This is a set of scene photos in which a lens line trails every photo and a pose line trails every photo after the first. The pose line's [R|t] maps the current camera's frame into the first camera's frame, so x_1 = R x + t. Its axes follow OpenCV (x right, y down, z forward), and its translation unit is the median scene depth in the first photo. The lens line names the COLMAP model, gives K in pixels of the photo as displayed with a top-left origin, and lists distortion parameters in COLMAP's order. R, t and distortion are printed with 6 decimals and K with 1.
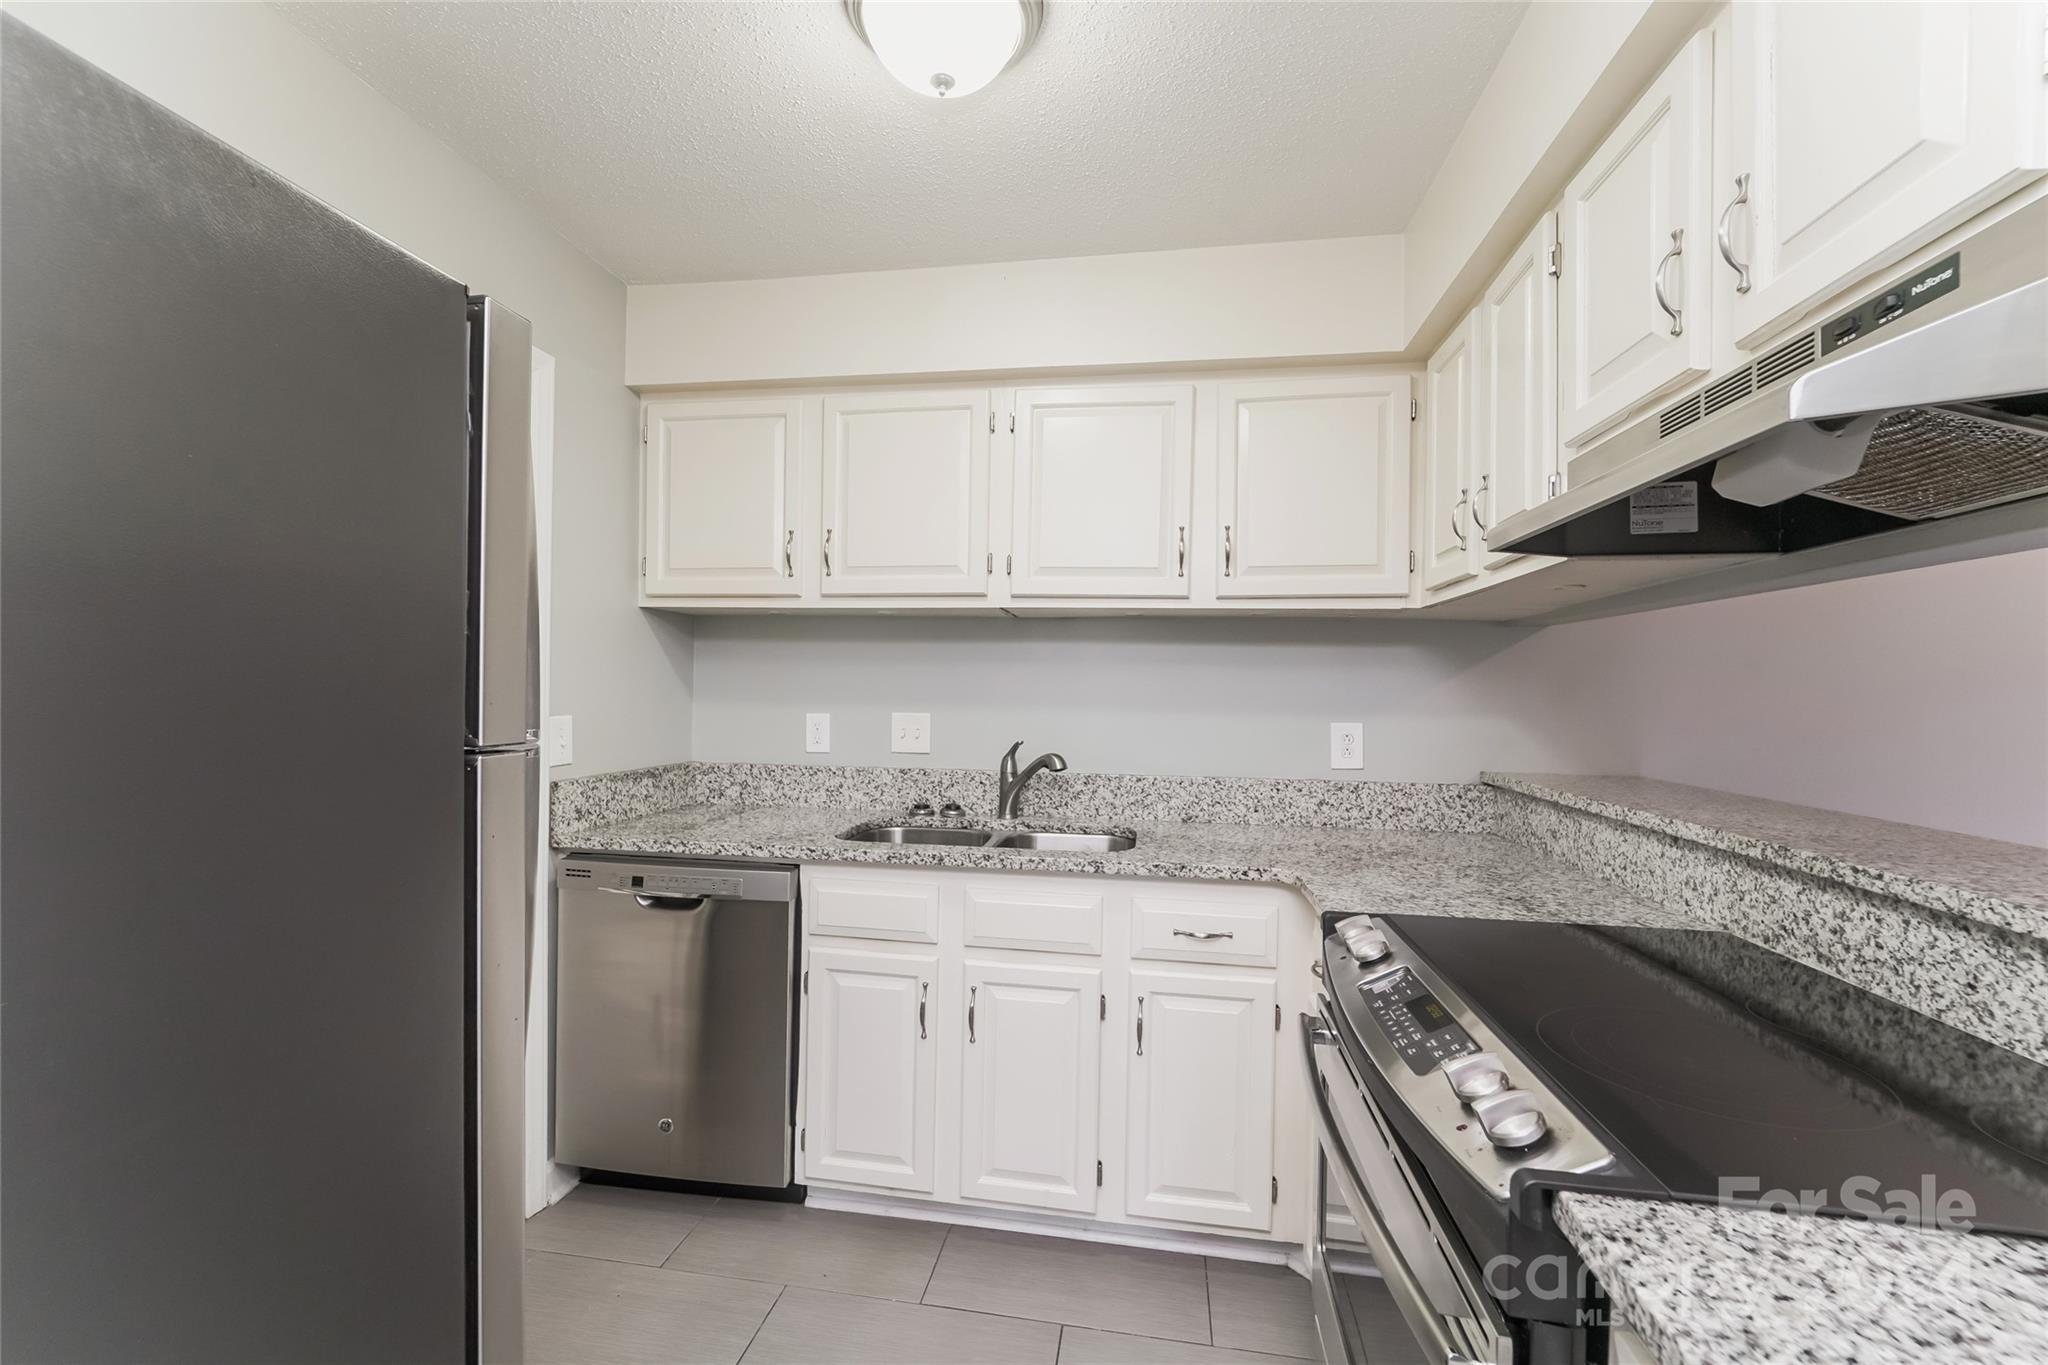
lens RADIAL K [[845.9, 0, 1020.4], [0, 845.9, 683.5], [0, 0, 1]] dist [-0.003901, -0.000063]
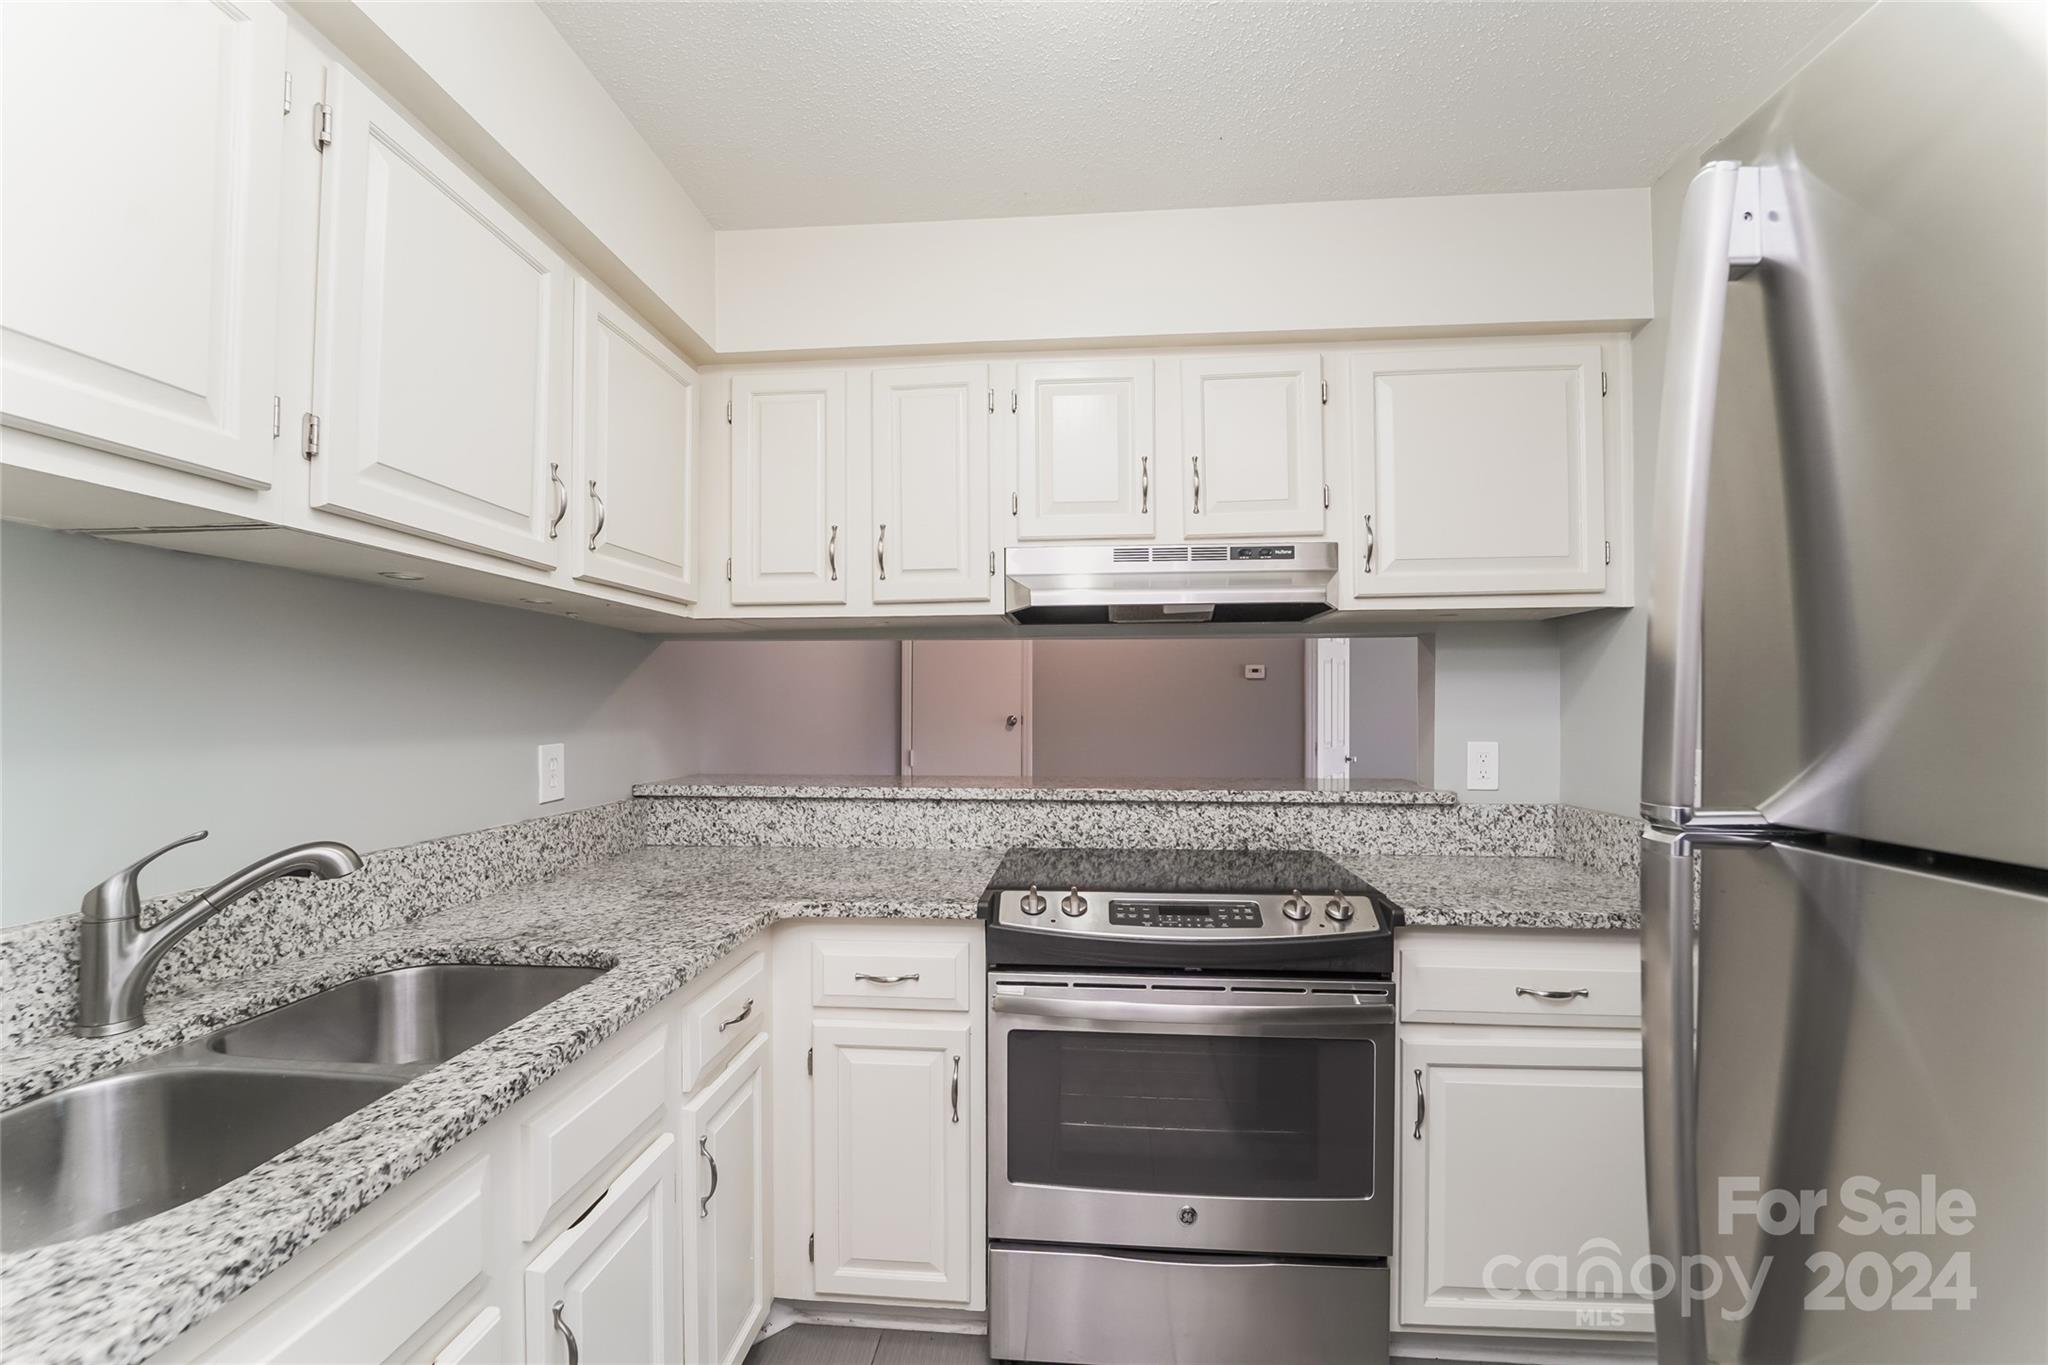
lens RADIAL K [[845.9, 0, 1024.2], [0, 845.9, 695.4], [0, 0, 1]] dist [-0.003901, -0.000063]
pose [[-0.080192, -0.002651, 0.996776, -0.729786], [-0.007479, 0.999970, 0.002058, -0.009316], [-0.996751, -0.007290, -0.080210, 0.967120]]
